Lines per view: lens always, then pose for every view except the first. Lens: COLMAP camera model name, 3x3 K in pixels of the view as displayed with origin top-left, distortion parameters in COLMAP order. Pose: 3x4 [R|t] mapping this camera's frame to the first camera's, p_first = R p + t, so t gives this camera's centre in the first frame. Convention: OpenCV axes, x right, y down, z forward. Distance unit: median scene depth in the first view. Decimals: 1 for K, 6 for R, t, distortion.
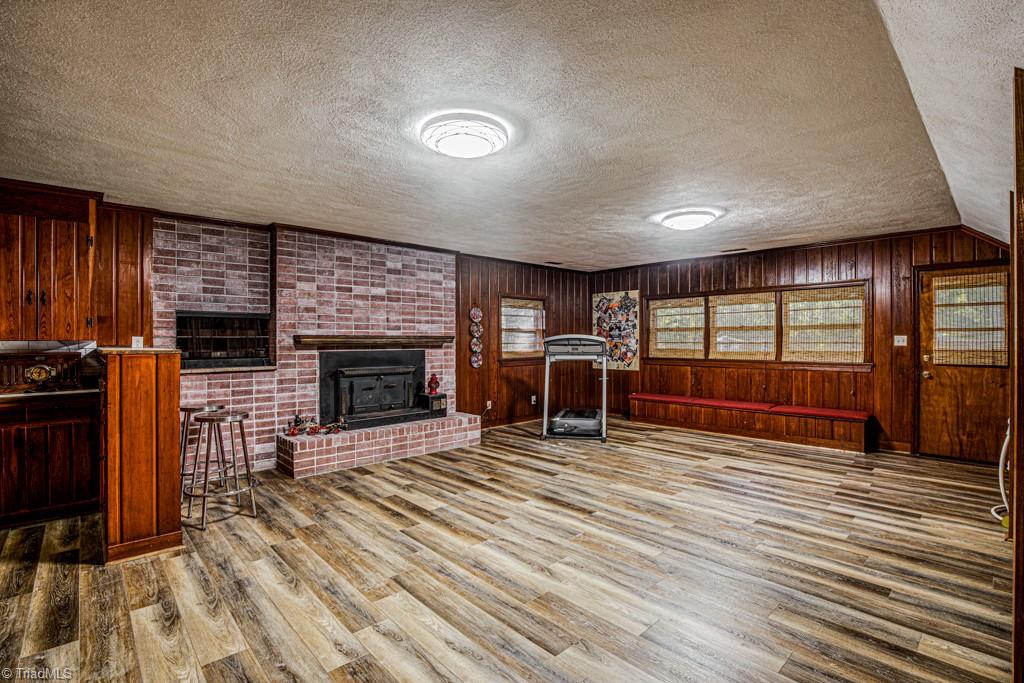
lens RADIAL K [[472.5, 0, 516.7], [0, 472.5, 339.5], [0, 0, 1]] dist [-0.024587, 0.003413]
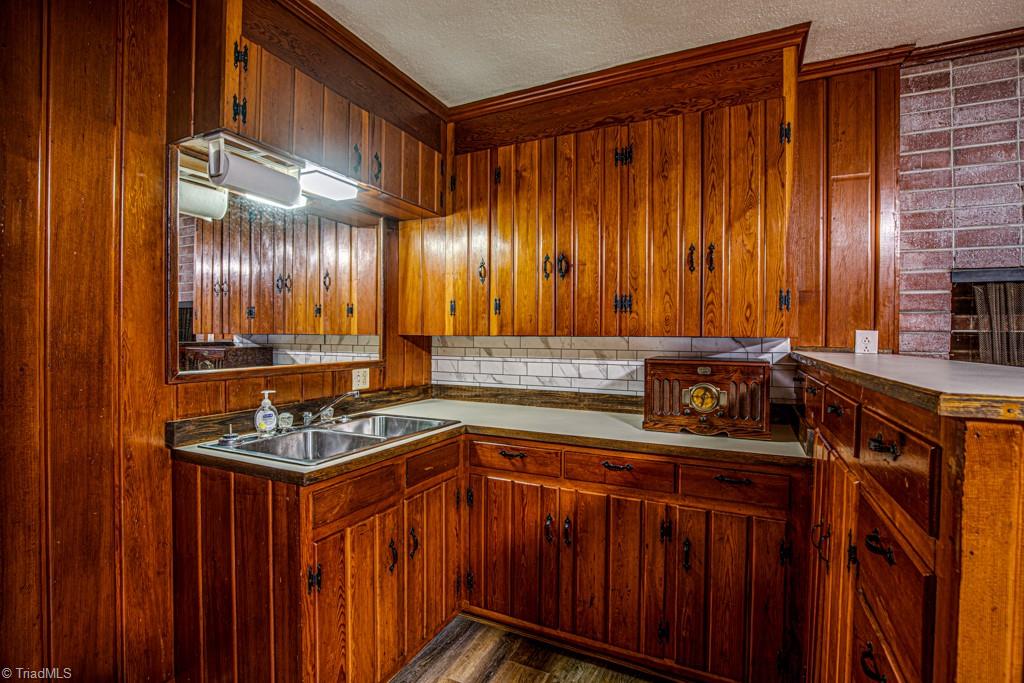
lens RADIAL K [[472.5, 0, 513.0], [0, 472.5, 340.1], [0, 0, 1]] dist [-0.024587, 0.003413]
pose [[0.356489, 0.013685, -0.934199, -0.567927], [-0.010034, 0.999891, 0.010819, 0.002311], [0.934245, 0.005517, 0.356588, 0.564404]]
